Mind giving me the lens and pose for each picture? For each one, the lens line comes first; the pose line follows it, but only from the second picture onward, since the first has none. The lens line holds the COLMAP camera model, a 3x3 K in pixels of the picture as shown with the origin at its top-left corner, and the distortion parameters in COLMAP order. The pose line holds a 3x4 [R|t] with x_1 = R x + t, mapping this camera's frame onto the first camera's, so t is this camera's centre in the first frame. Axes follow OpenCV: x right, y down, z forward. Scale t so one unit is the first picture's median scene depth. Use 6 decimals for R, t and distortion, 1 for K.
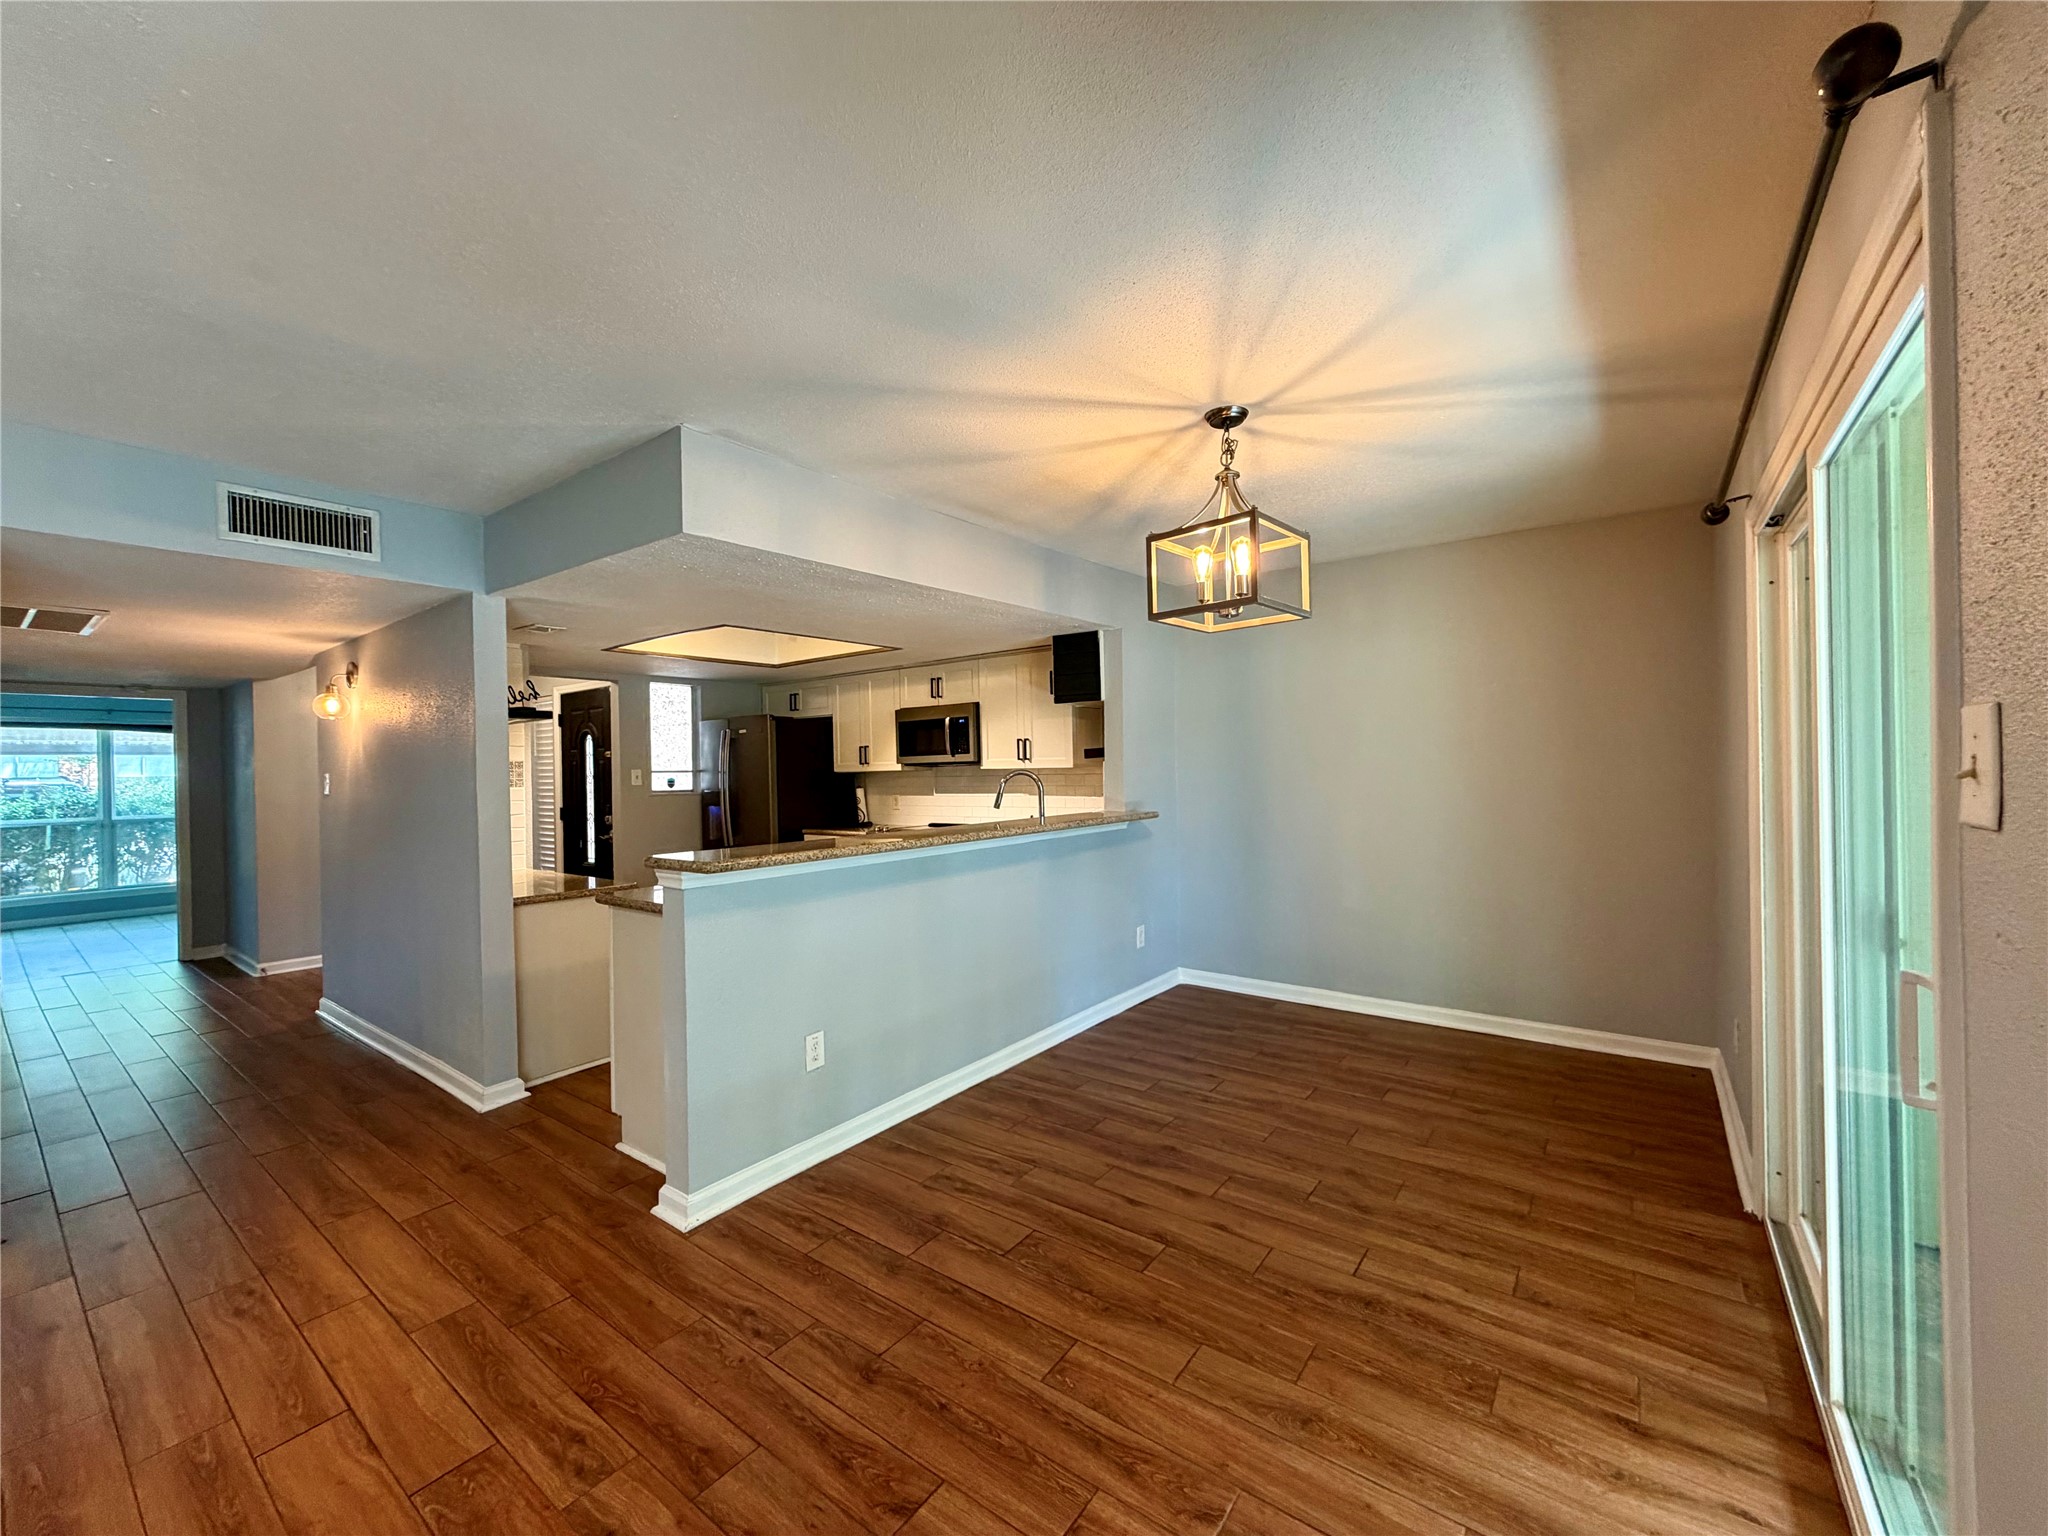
lens RADIAL K [[814.7, 0, 1023.9], [0, 814.7, 772.7], [0, 0, 1]] dist [-0.000059, 0.001125]
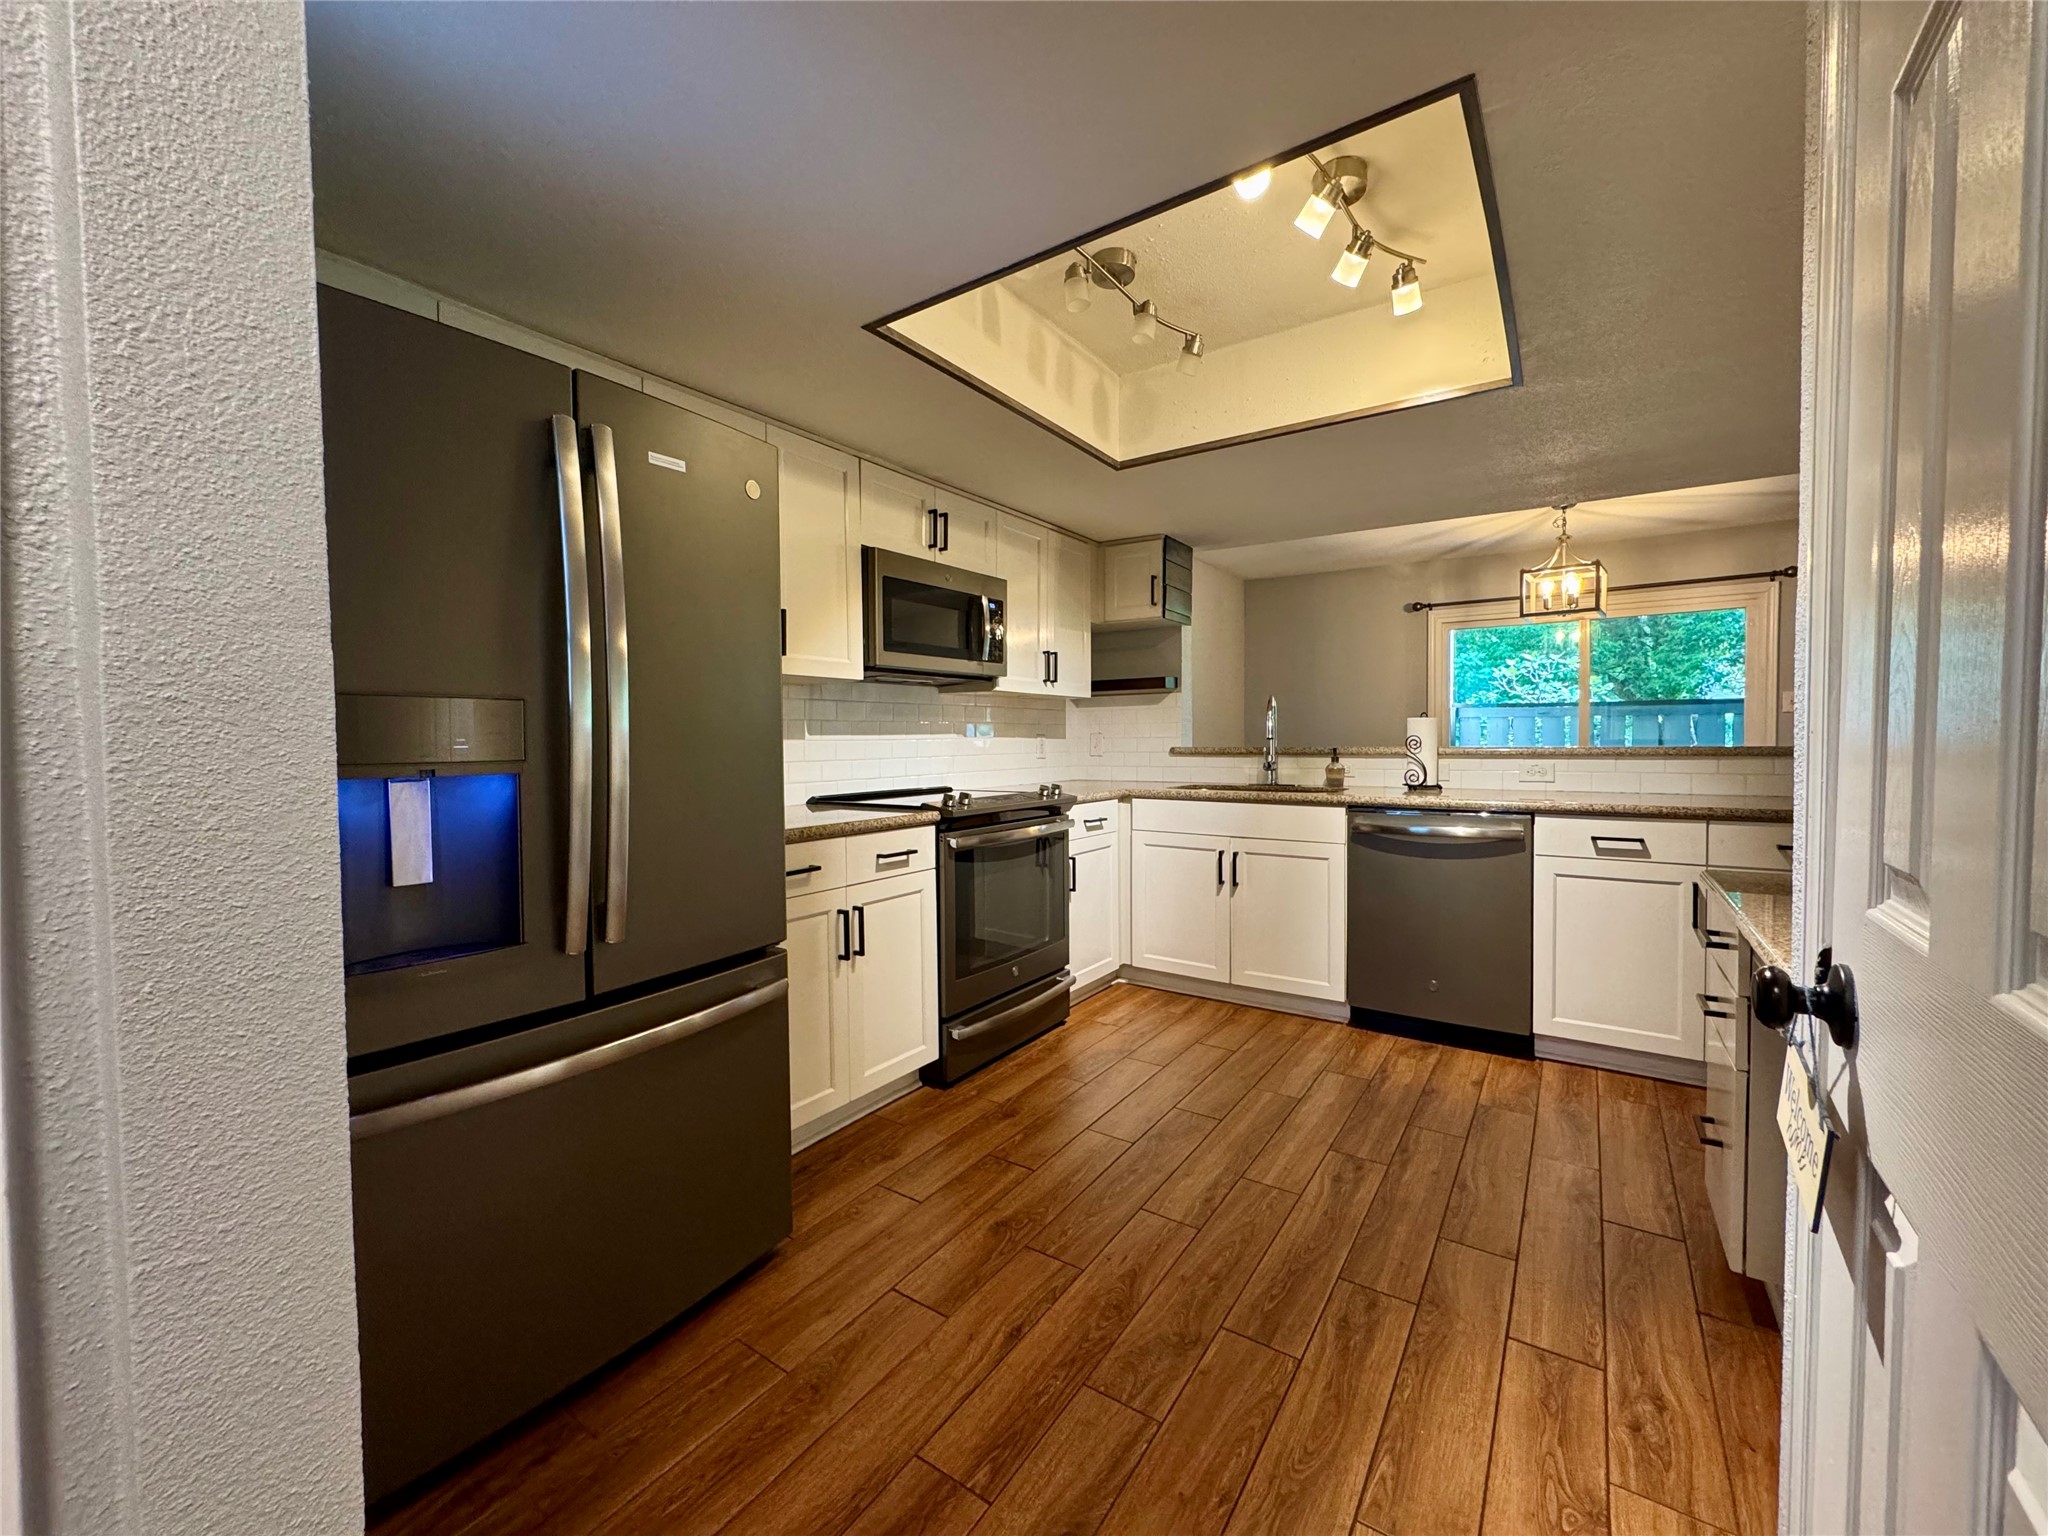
lens RADIAL K [[808.1, 0, 1042.2], [0, 808.1, 777.9], [0, 0, 1]] dist [-0.002034, -0.000256]
pose [[-0.047526, -0.027973, 0.998478, -1.292374], [0.014602, 0.999482, 0.028696, 0.085060], [-0.998763, 0.015944, -0.047092, 1.944360]]
